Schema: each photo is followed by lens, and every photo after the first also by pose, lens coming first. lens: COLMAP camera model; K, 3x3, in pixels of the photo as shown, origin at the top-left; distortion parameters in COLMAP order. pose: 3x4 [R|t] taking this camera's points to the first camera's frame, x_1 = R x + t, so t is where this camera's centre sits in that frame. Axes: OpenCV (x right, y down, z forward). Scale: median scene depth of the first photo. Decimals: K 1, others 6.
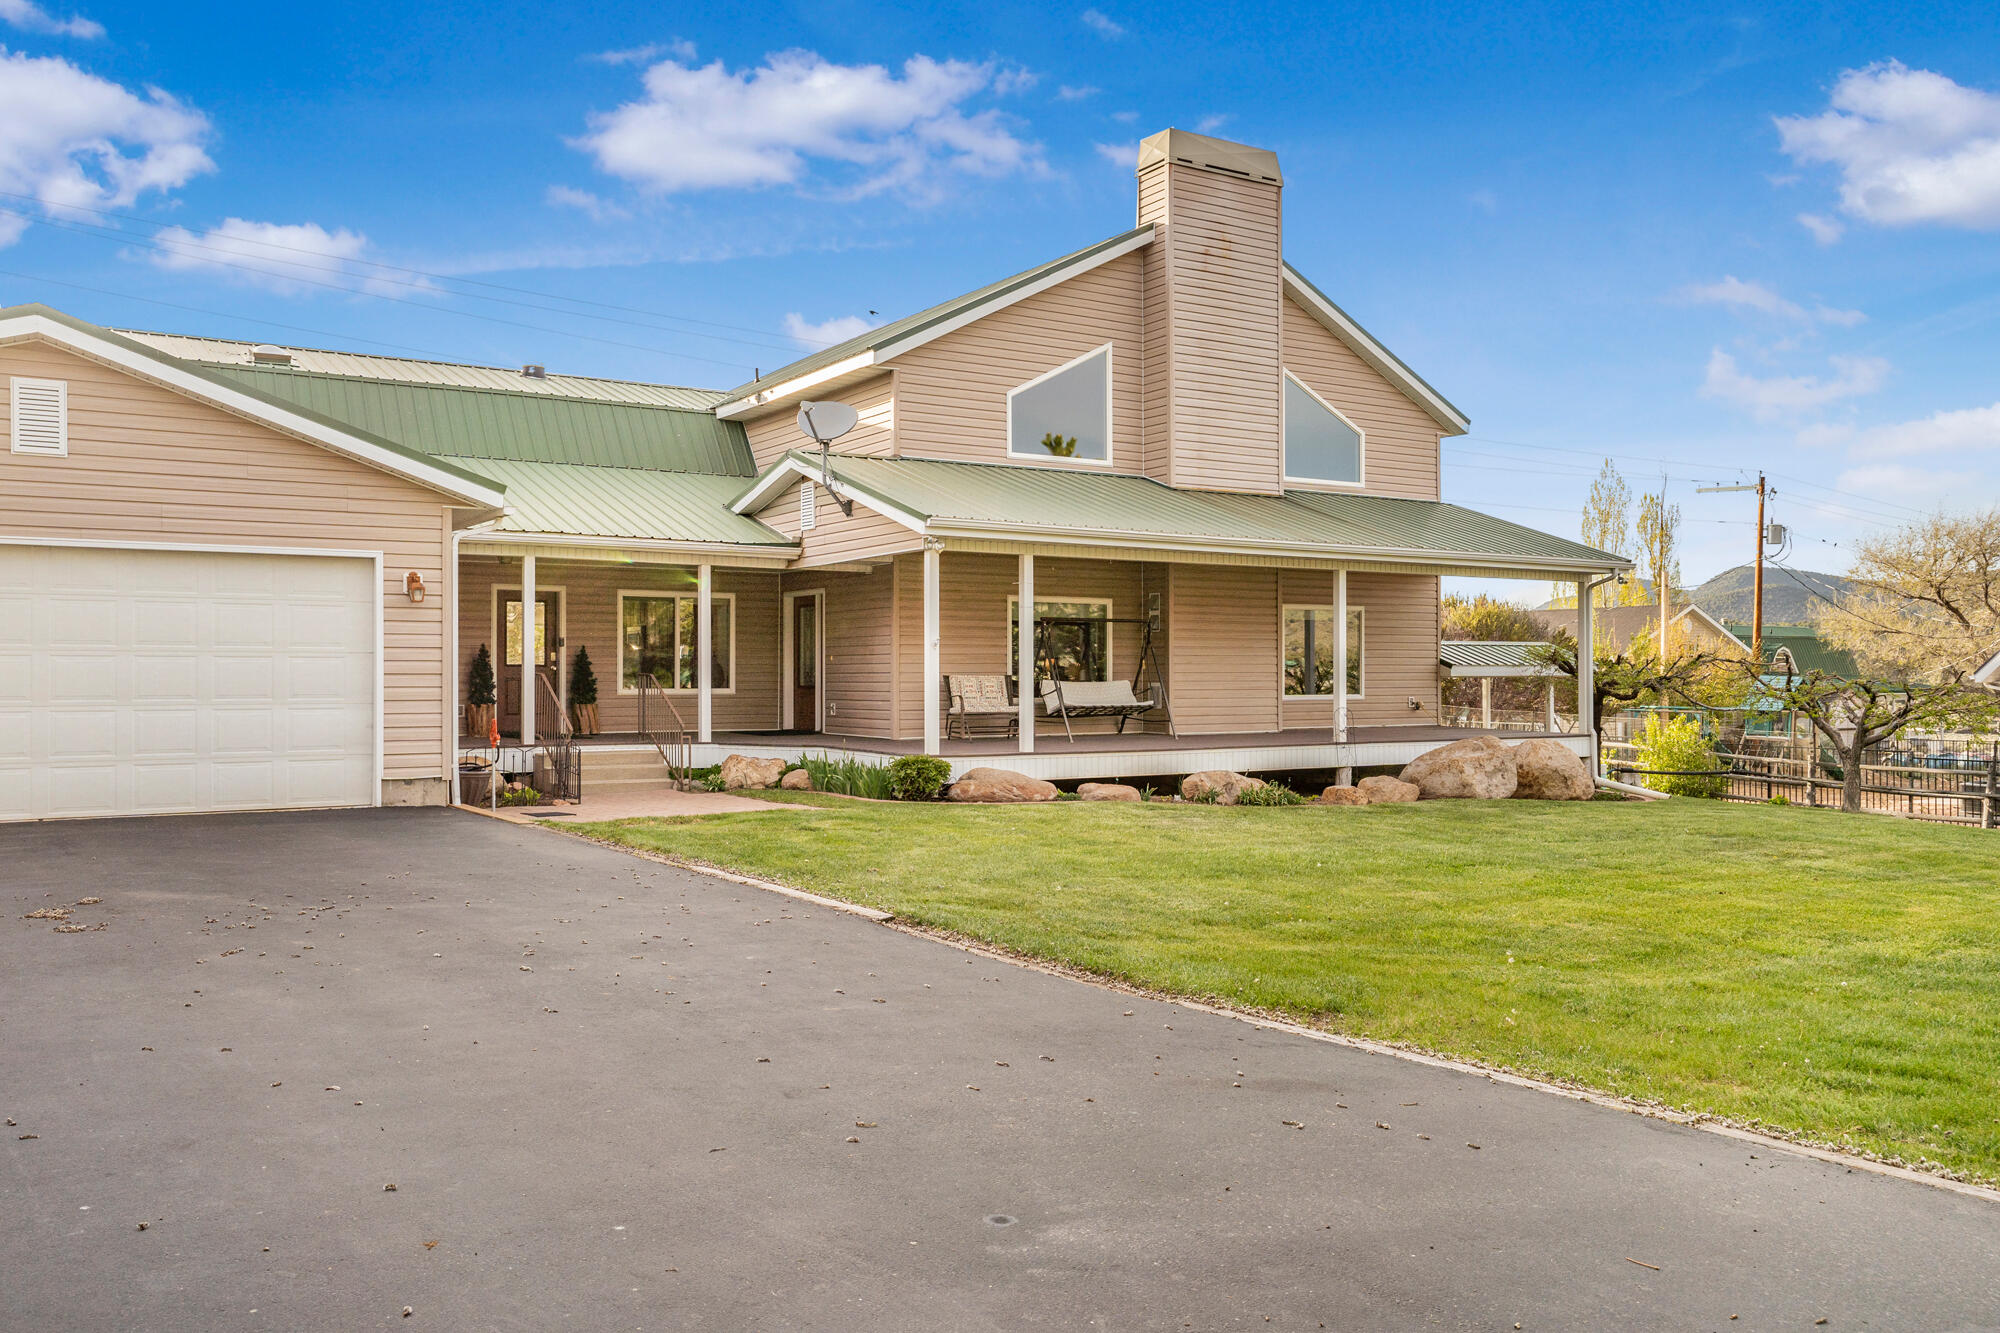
lens RADIAL K [[1576.2, 0, 1000.0], [0, 1576.2, 666.5], [0, 0, 1]] dist [-0.004155, -0.000329]
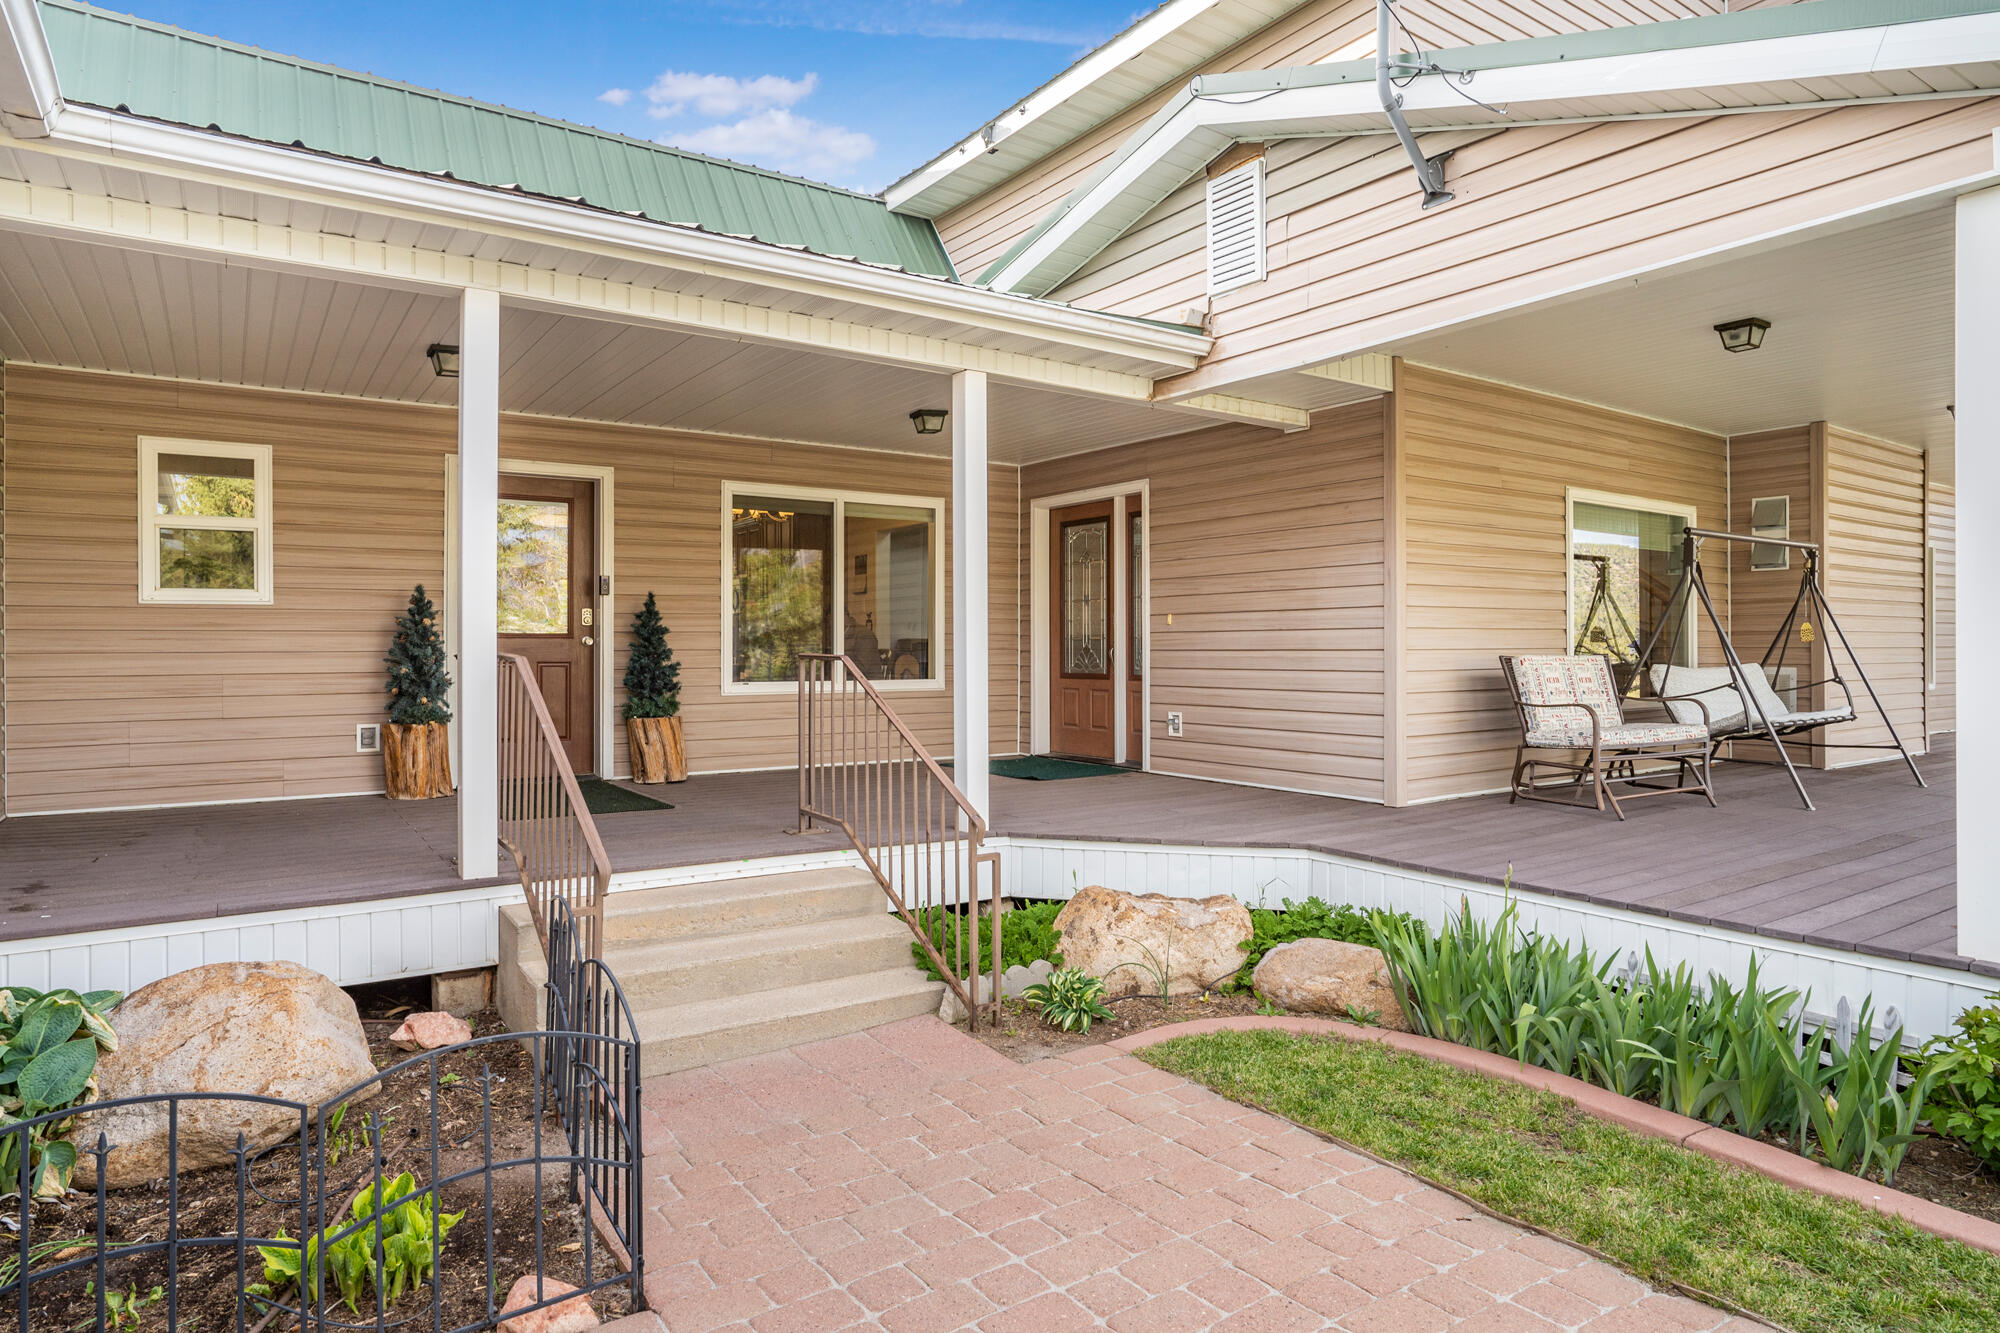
lens RADIAL K [[1066.0, 0, 1009.9], [0, 1066.0, 636.7], [0, 0, 1]] dist [-0.056047, 0.000001]
pose [[0.997588, -0.001568, 0.069396, -0.179270], [0.002068, 0.999972, -0.007135, 0.002203], [-0.069382, 0.007261, 0.997564, 0.676670]]
